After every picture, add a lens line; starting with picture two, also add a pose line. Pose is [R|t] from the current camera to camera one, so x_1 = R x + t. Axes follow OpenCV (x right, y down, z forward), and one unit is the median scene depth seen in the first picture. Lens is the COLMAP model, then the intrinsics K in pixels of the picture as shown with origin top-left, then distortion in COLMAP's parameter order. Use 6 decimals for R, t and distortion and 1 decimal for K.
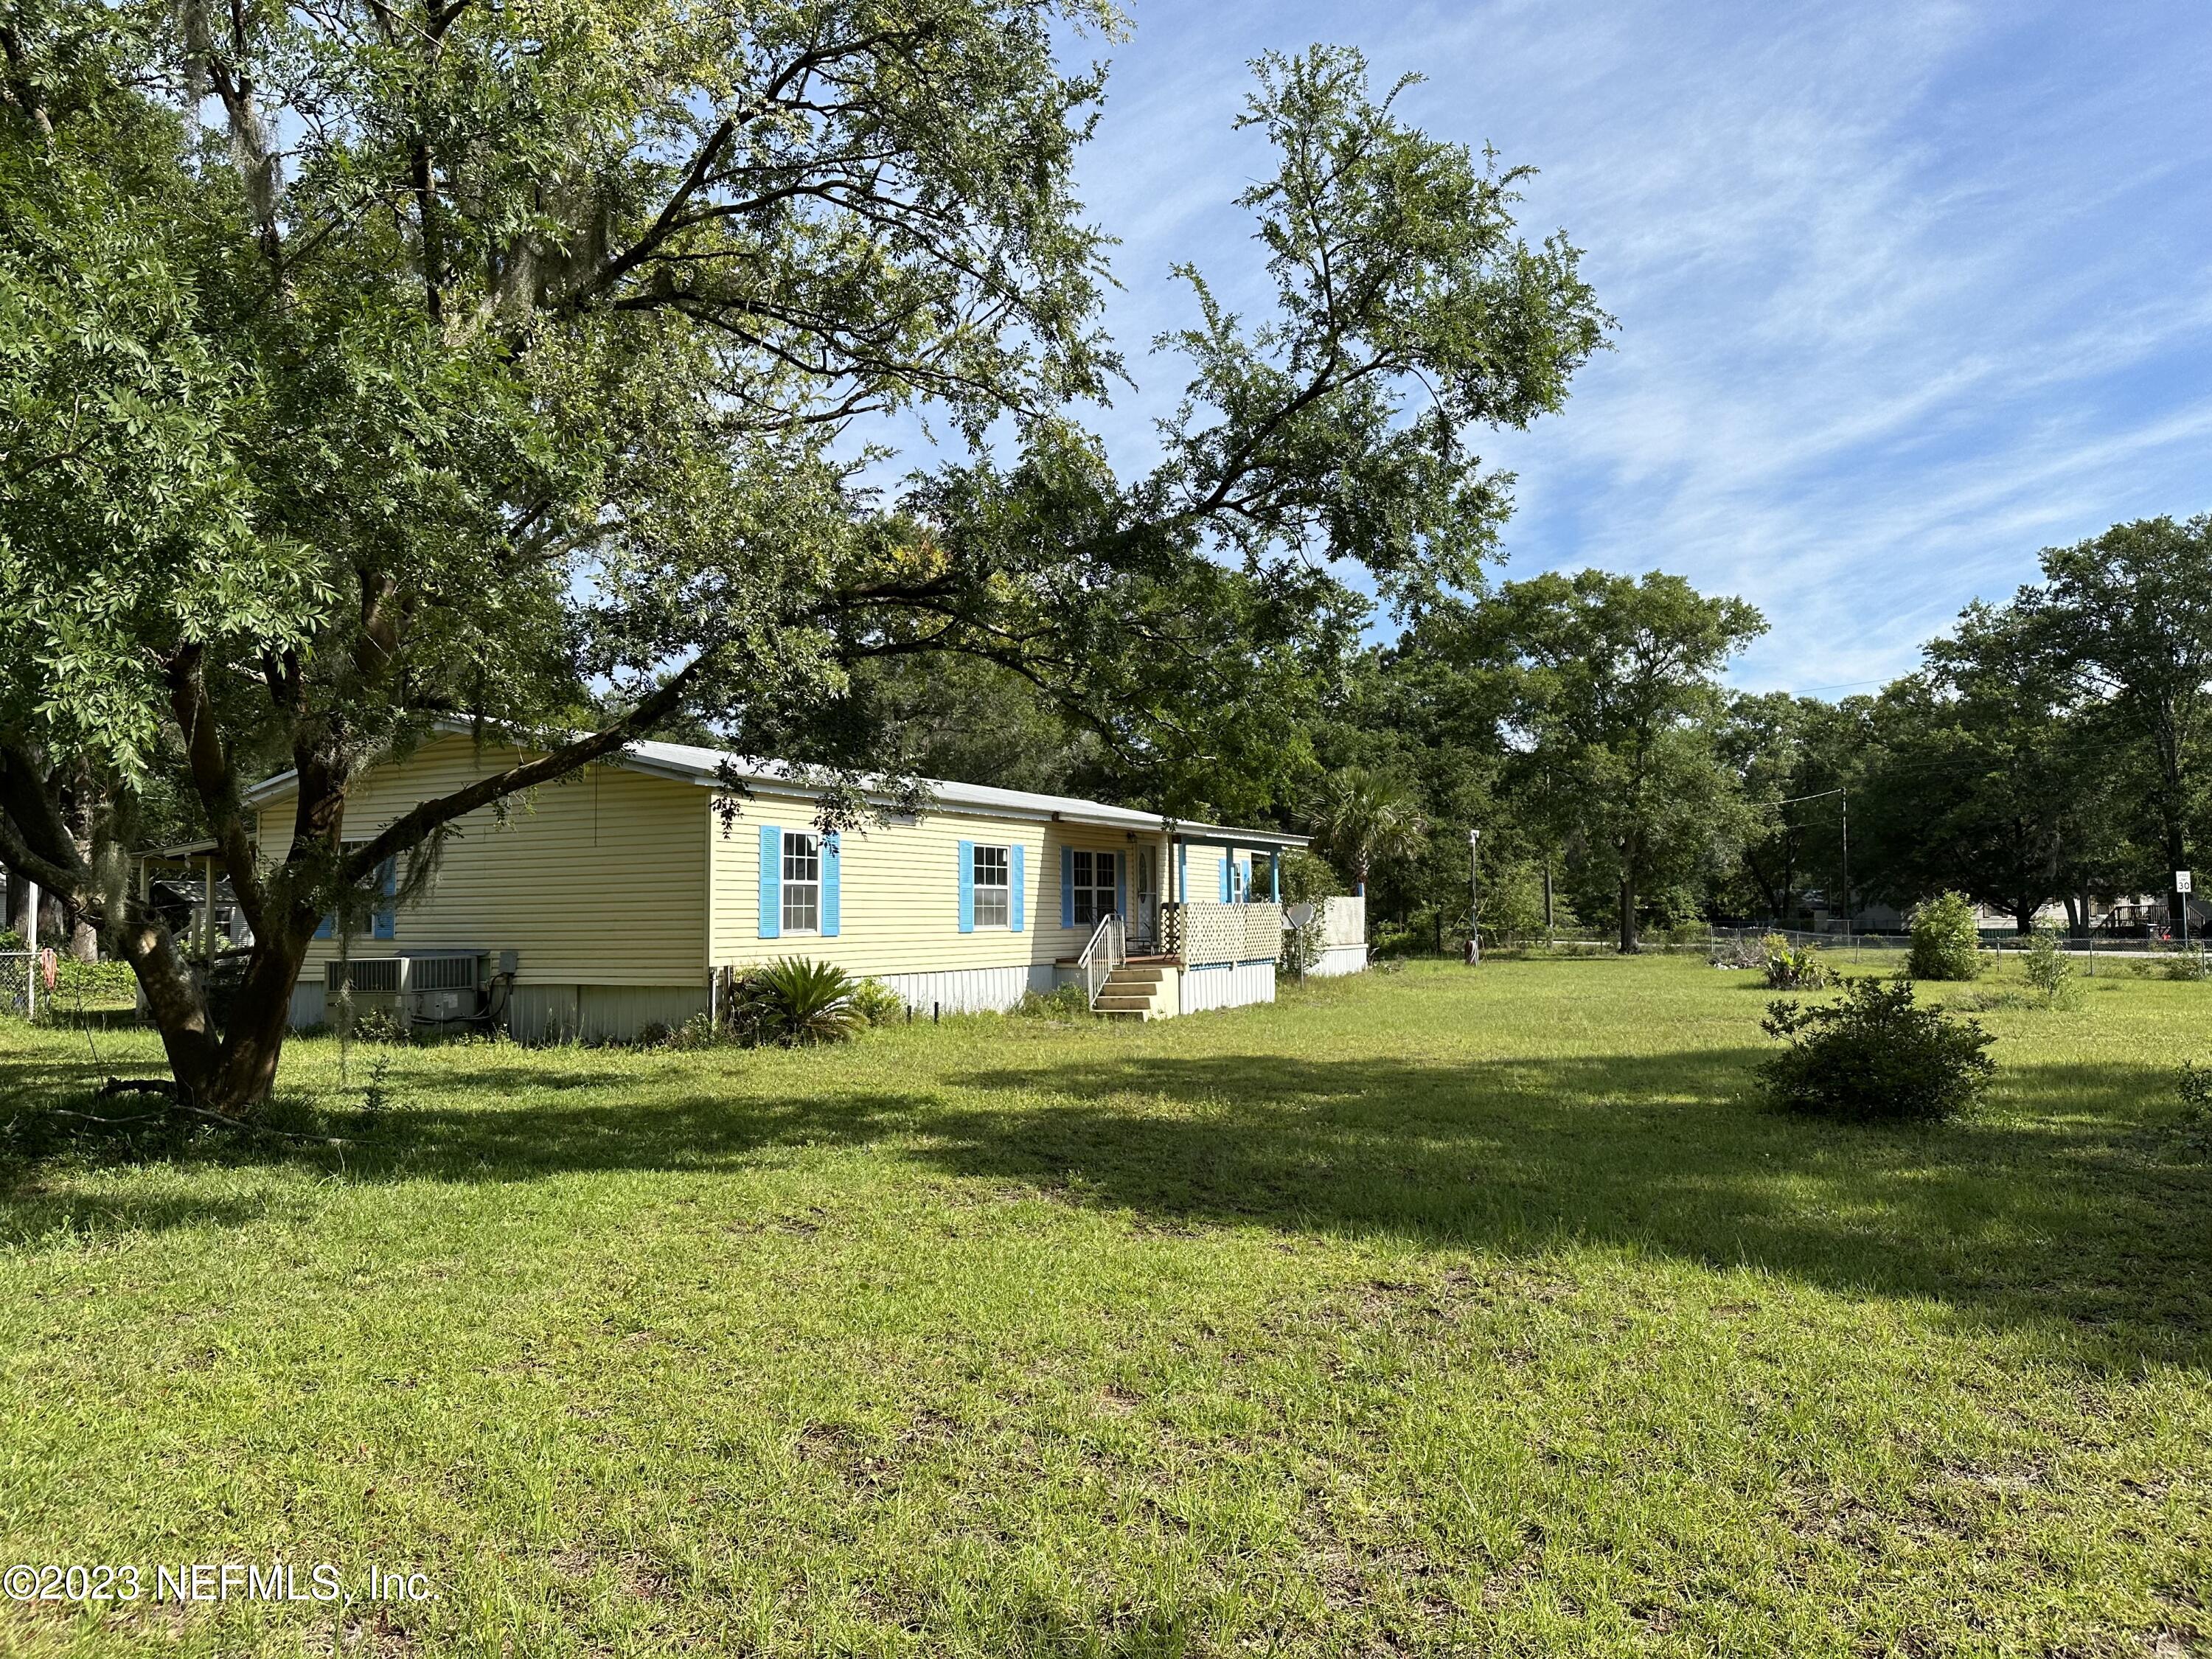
lens RADIAL K [[1544.2, 0, 1106.0], [0, 1544.2, 815.8], [0, 0, 1]] dist [0.163981, -0.307885]
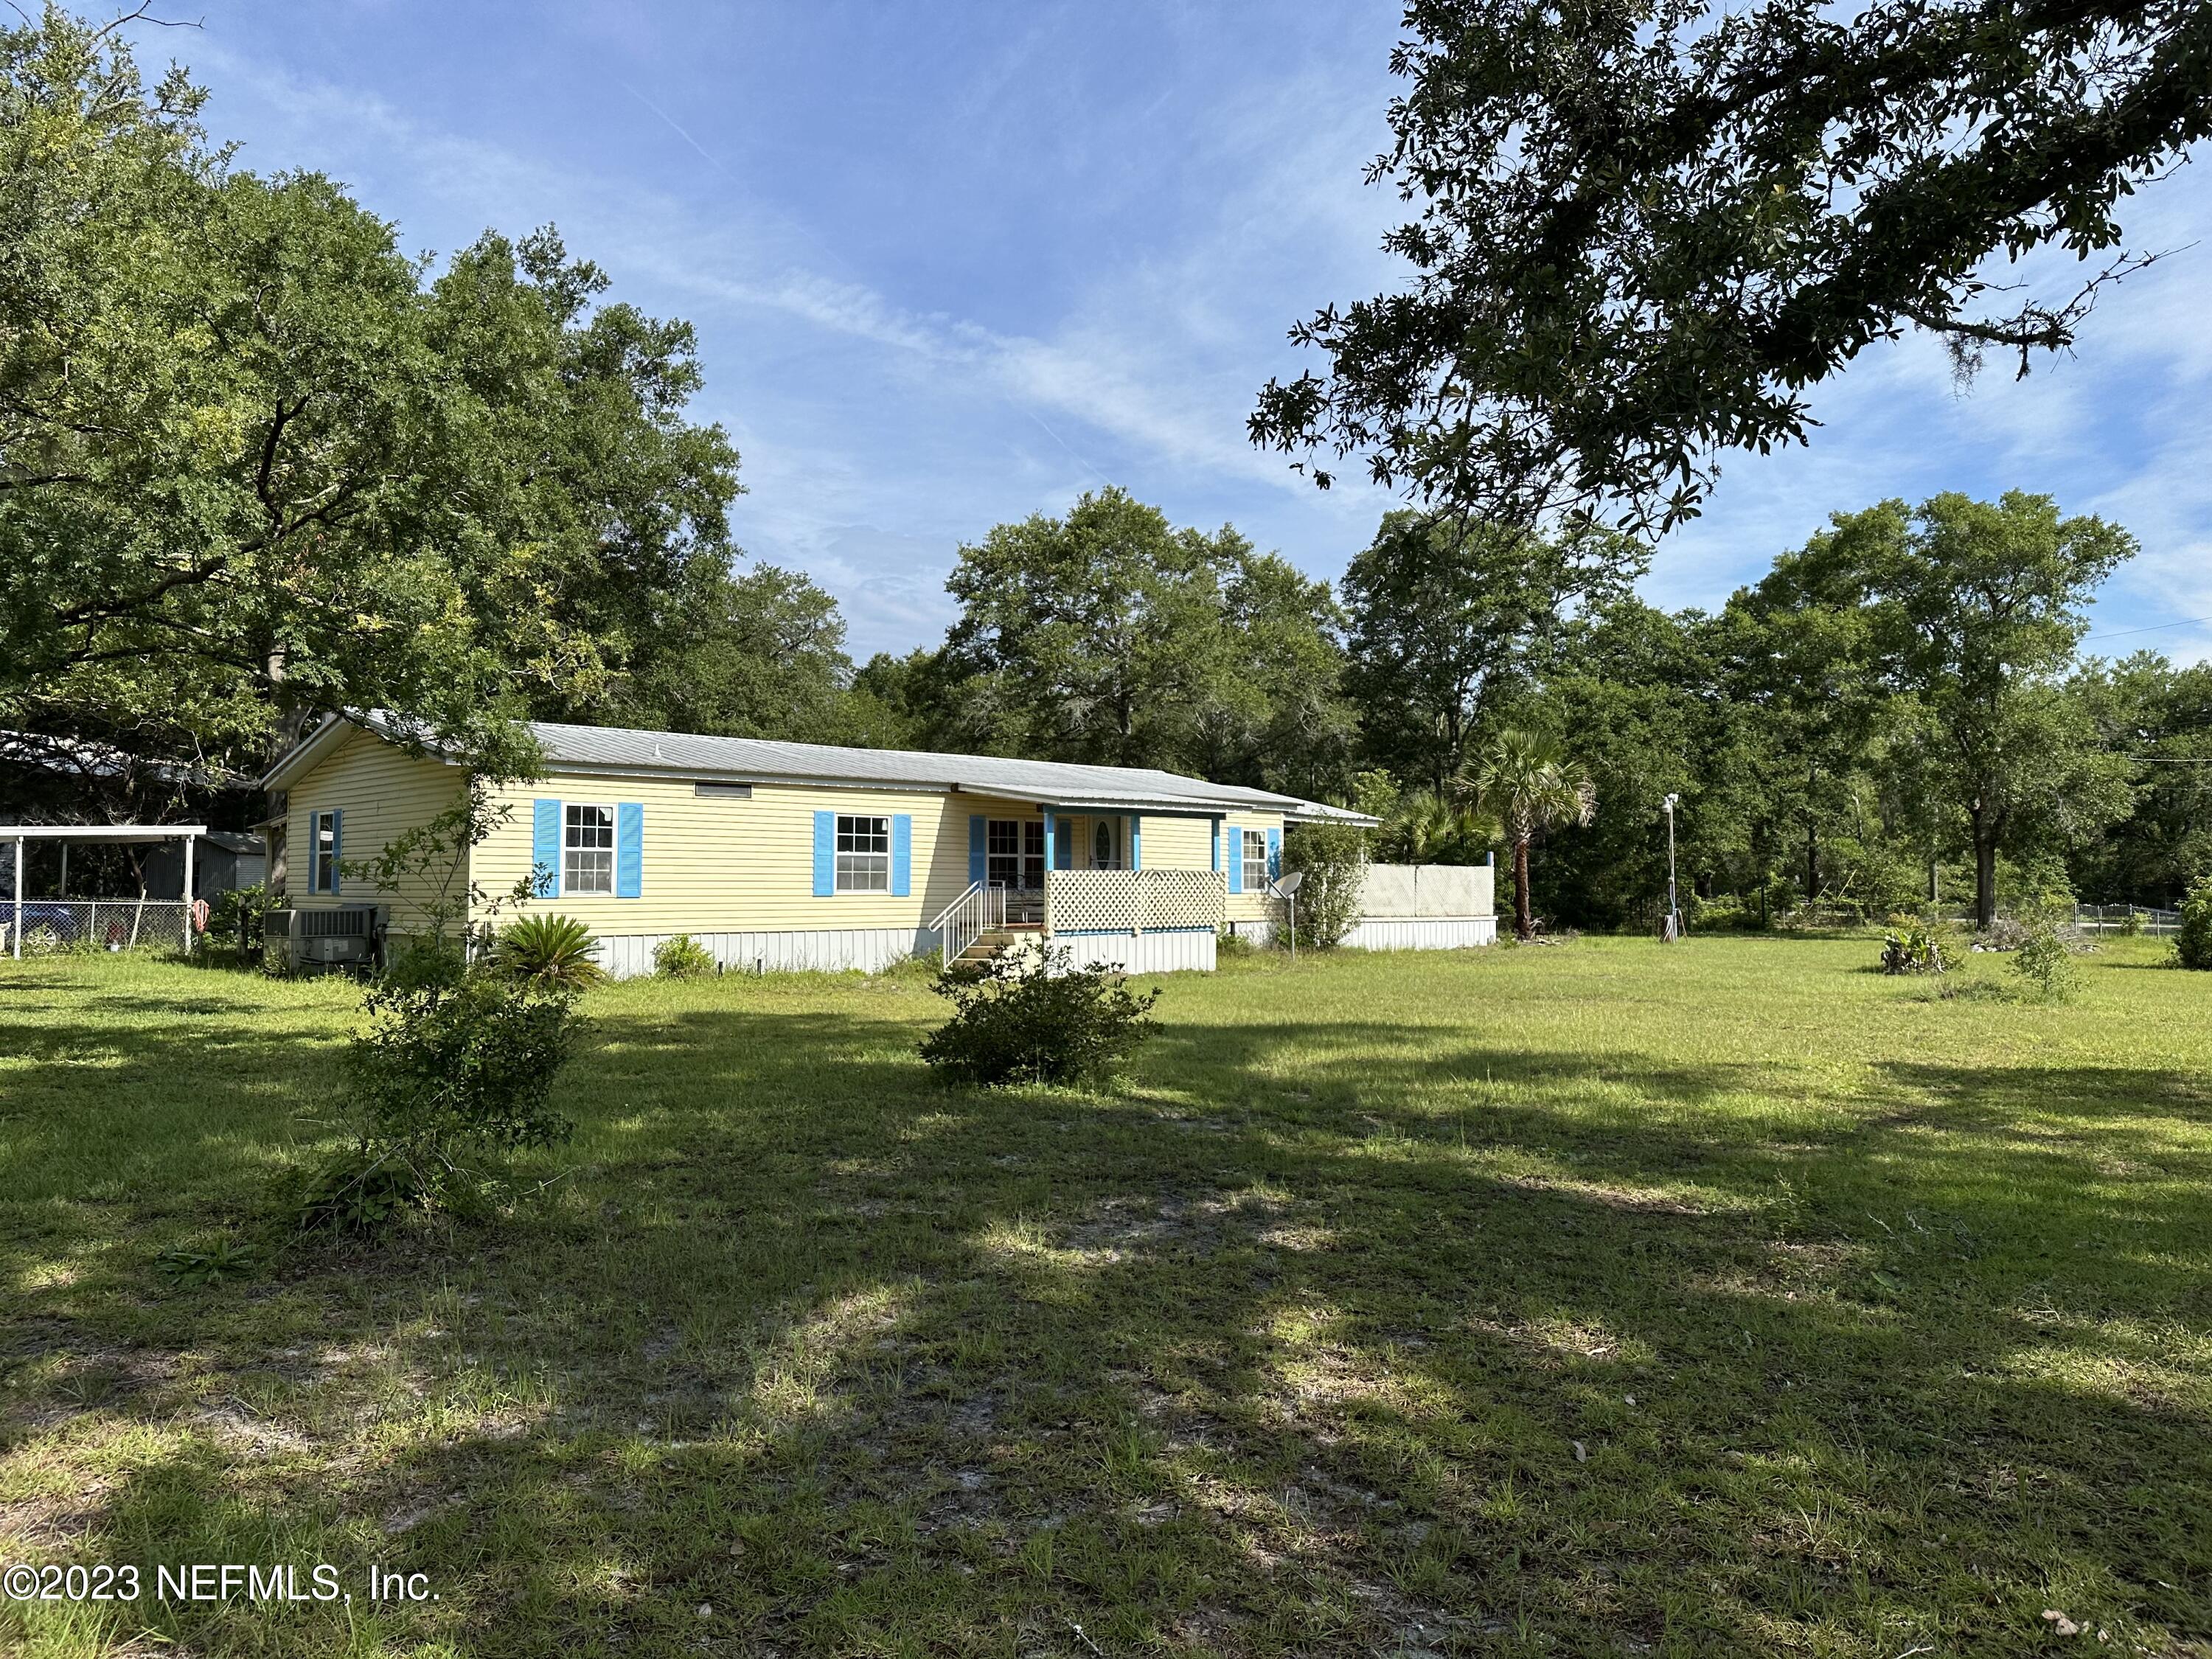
lens RADIAL K [[1544.2, 0, 1106.0], [0, 1544.2, 815.8], [0, 0, 1]] dist [0.163981, -0.307885]
pose [[0.941275, -0.005284, -0.337601, 0.433163], [0.012243, 0.999754, 0.018489, 0.001607], [0.337420, -0.021537, 0.941108, 0.043783]]
